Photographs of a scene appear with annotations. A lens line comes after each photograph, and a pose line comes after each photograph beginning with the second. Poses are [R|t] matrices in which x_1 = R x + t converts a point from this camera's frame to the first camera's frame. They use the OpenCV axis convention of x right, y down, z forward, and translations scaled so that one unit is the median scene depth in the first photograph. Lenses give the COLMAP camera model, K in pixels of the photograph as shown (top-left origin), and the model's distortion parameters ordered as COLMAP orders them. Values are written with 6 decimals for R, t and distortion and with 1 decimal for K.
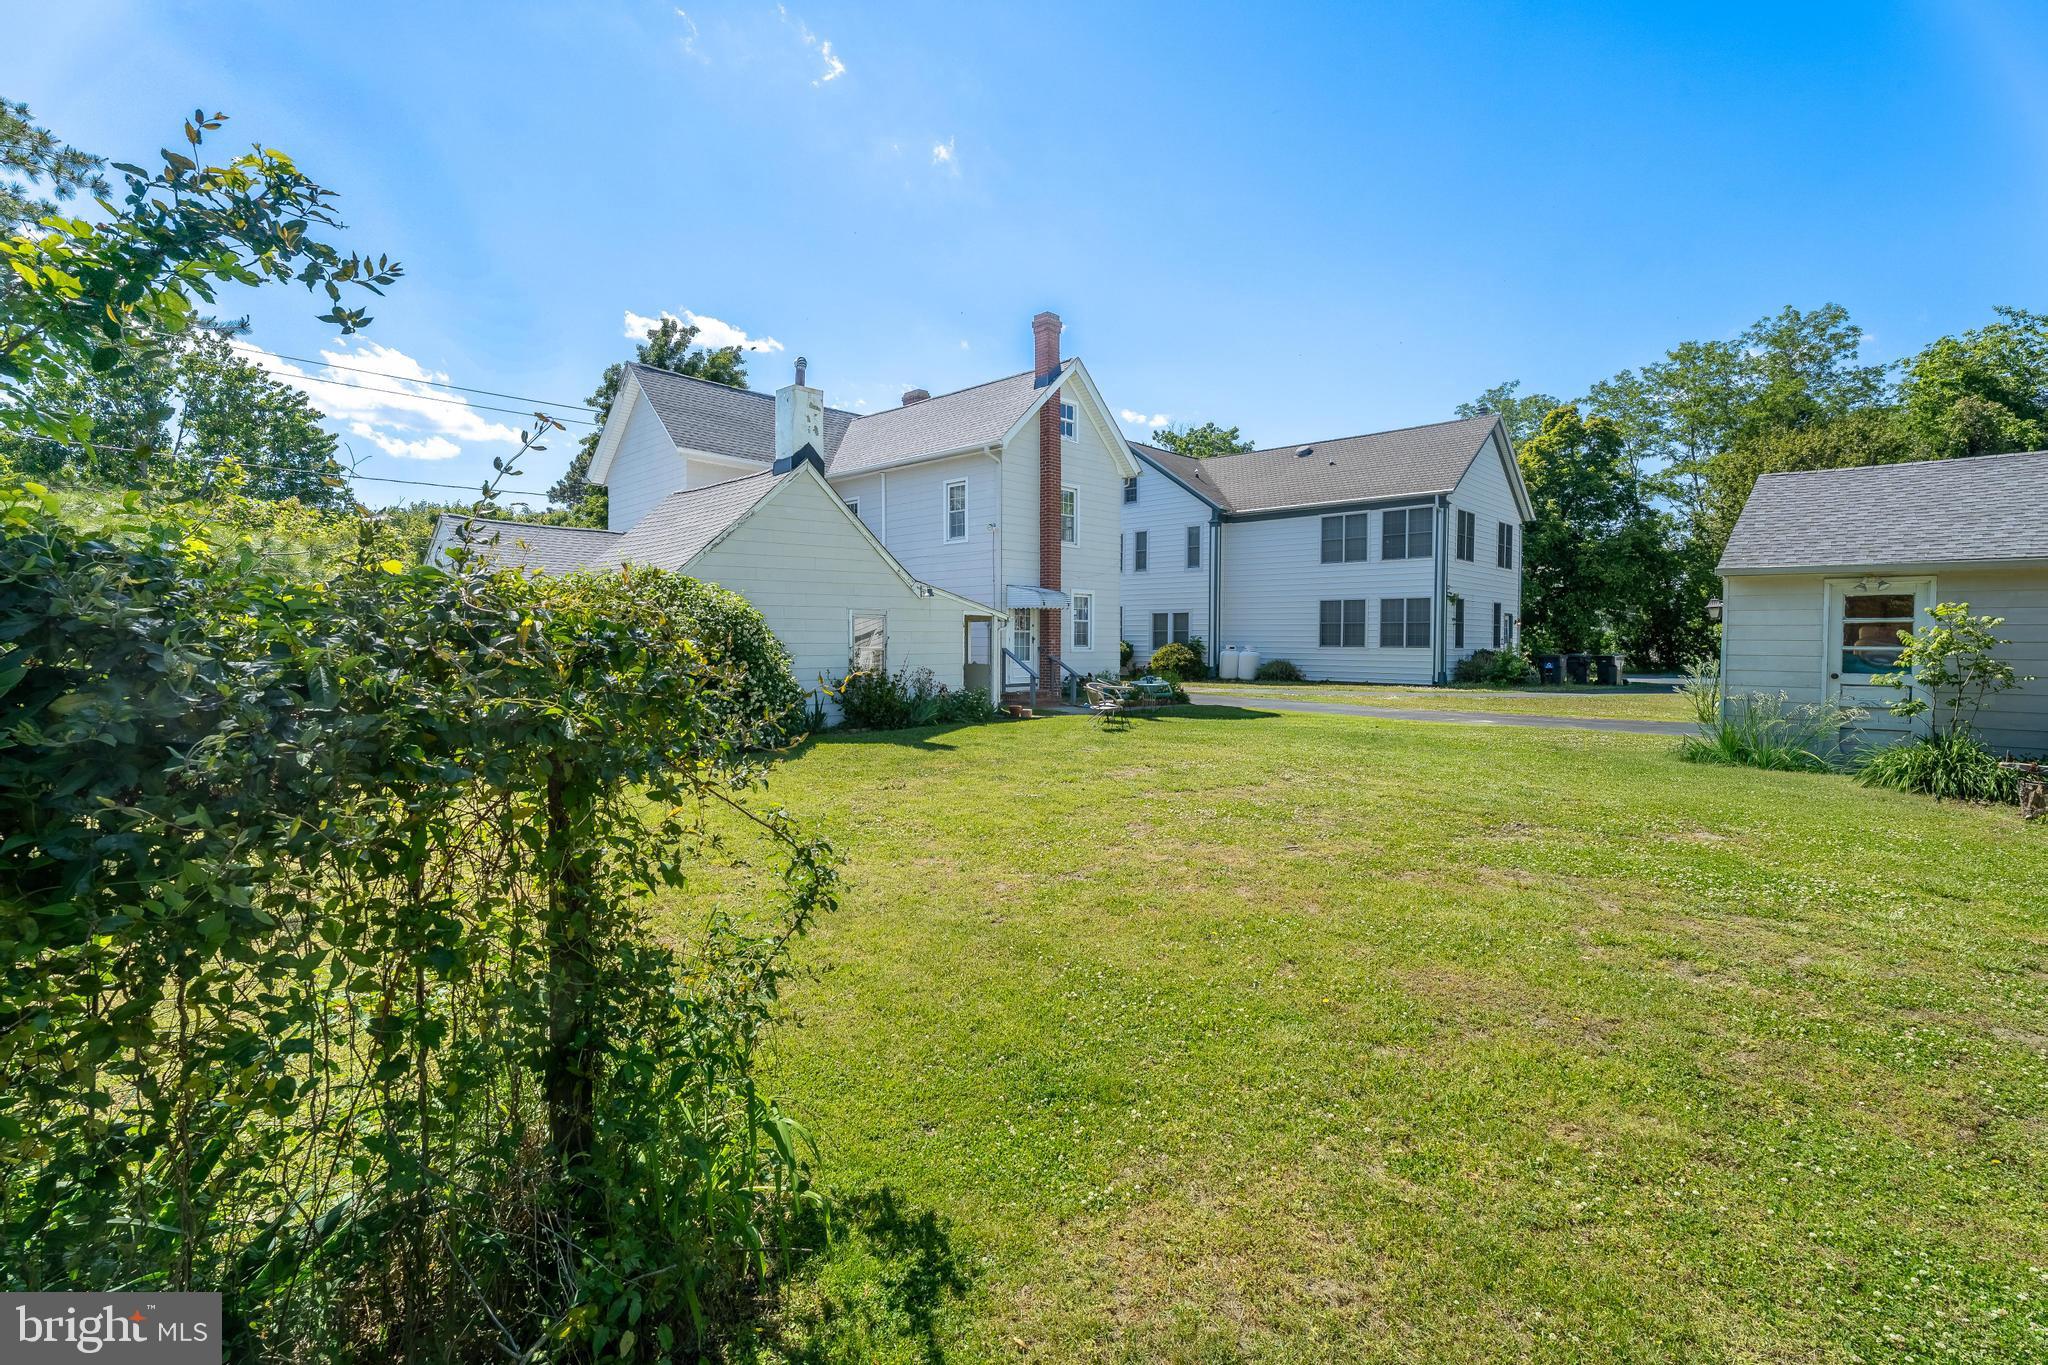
lens RADIAL K [[913.3, 0, 1025.9], [0, 913.3, 638.2], [0, 0, 1]] dist [0.000530, 0.000160]
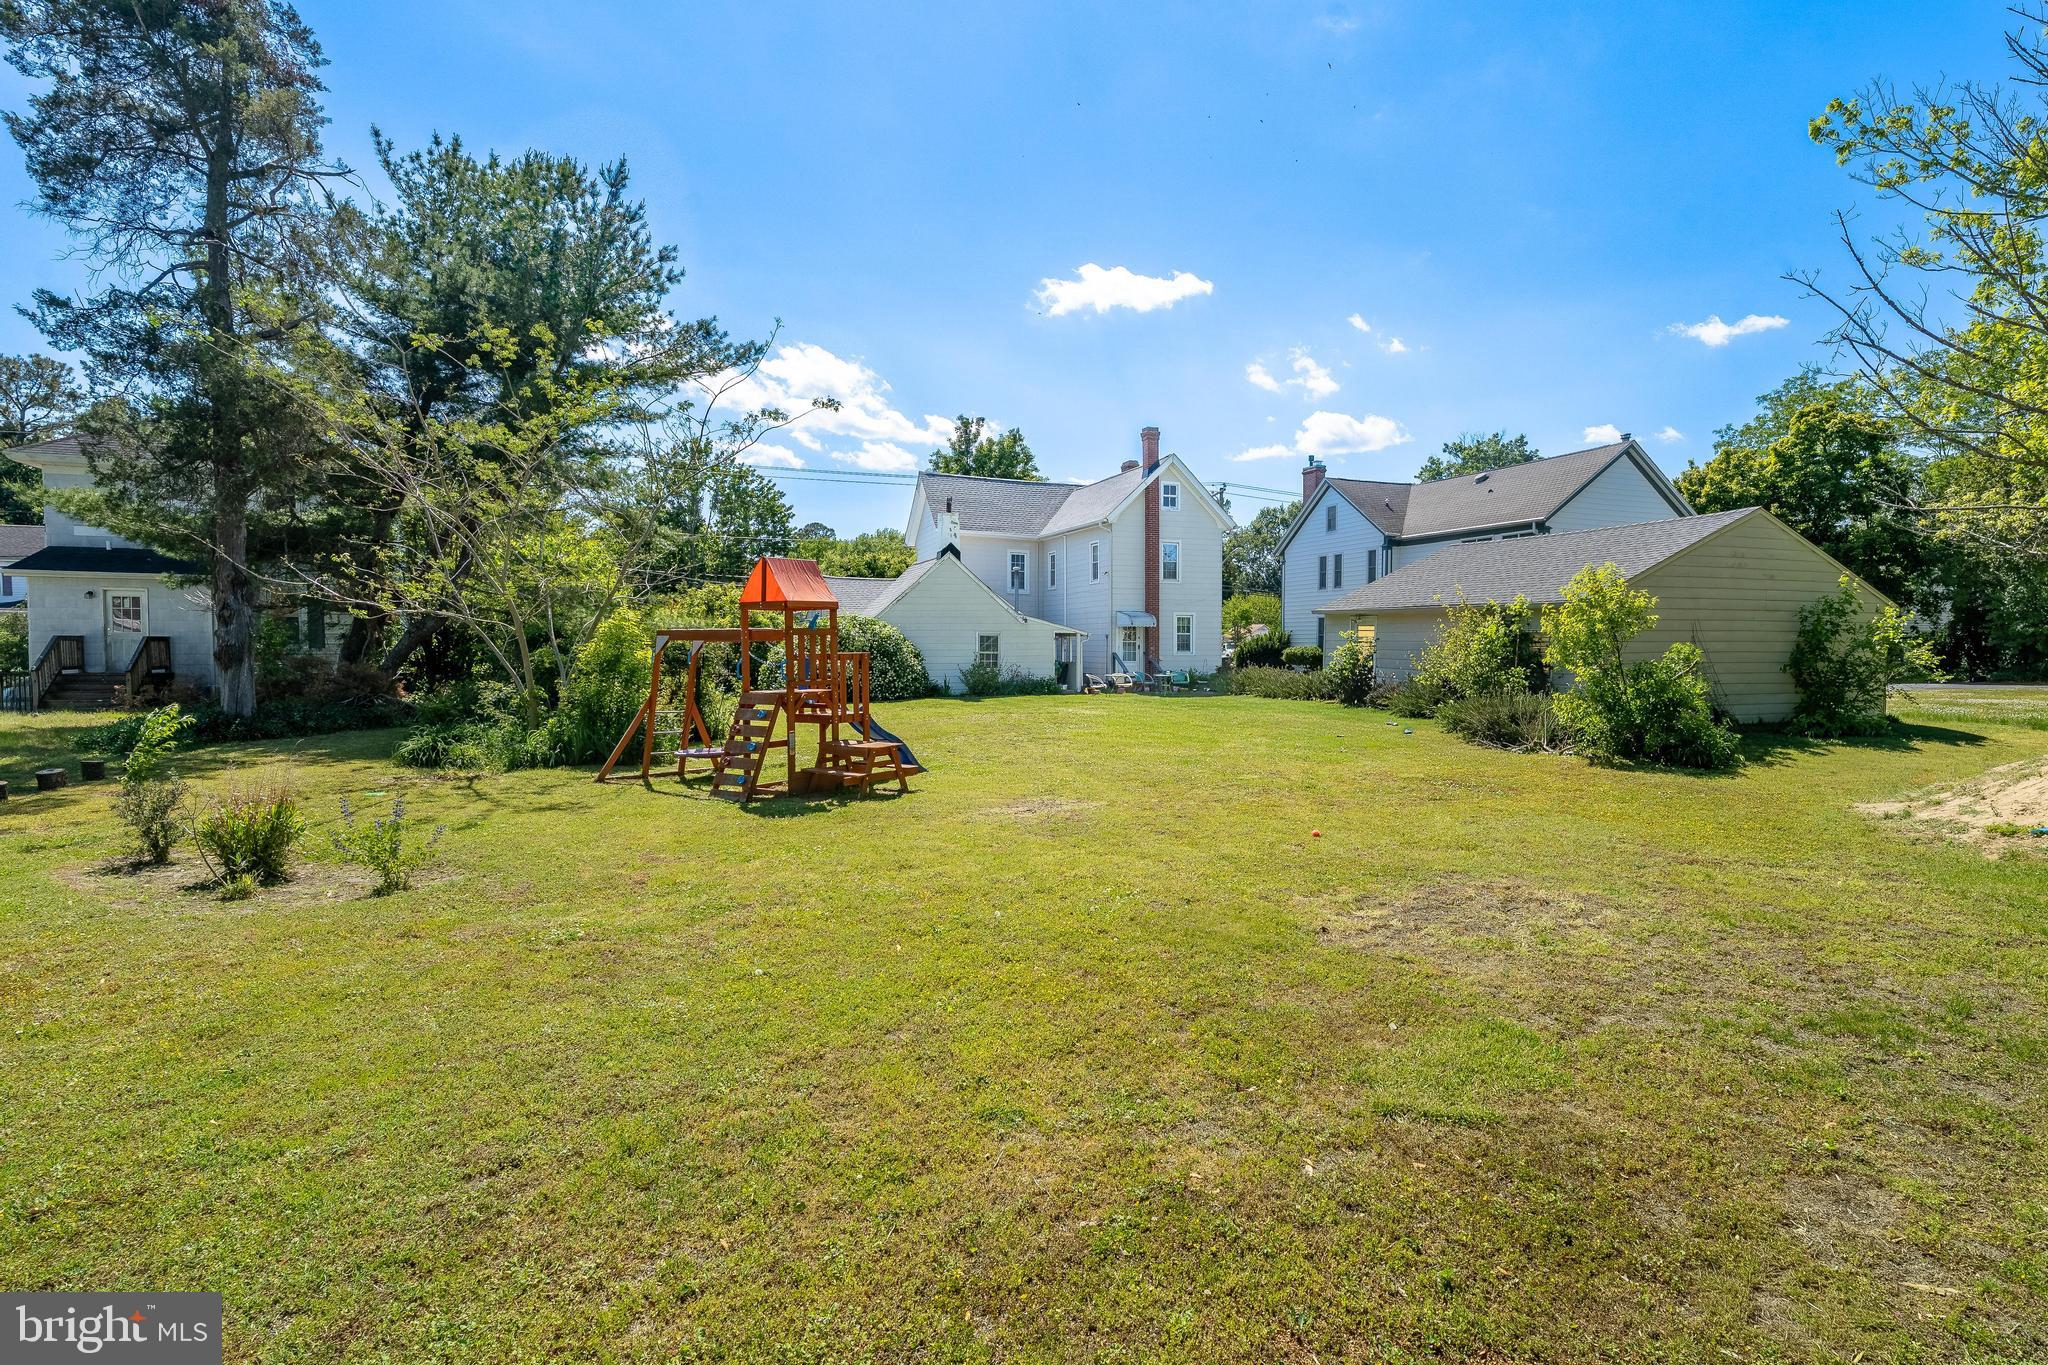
lens RADIAL K [[913.3, 0, 1025.9], [0, 913.3, 638.2], [0, 0, 1]] dist [0.000530, 0.000160]
pose [[0.911386, -0.005842, -0.411512, 0.327303], [0.002252, 0.999955, -0.009207, 0.000066], [0.411547, 0.007464, 0.911358, -0.312498]]
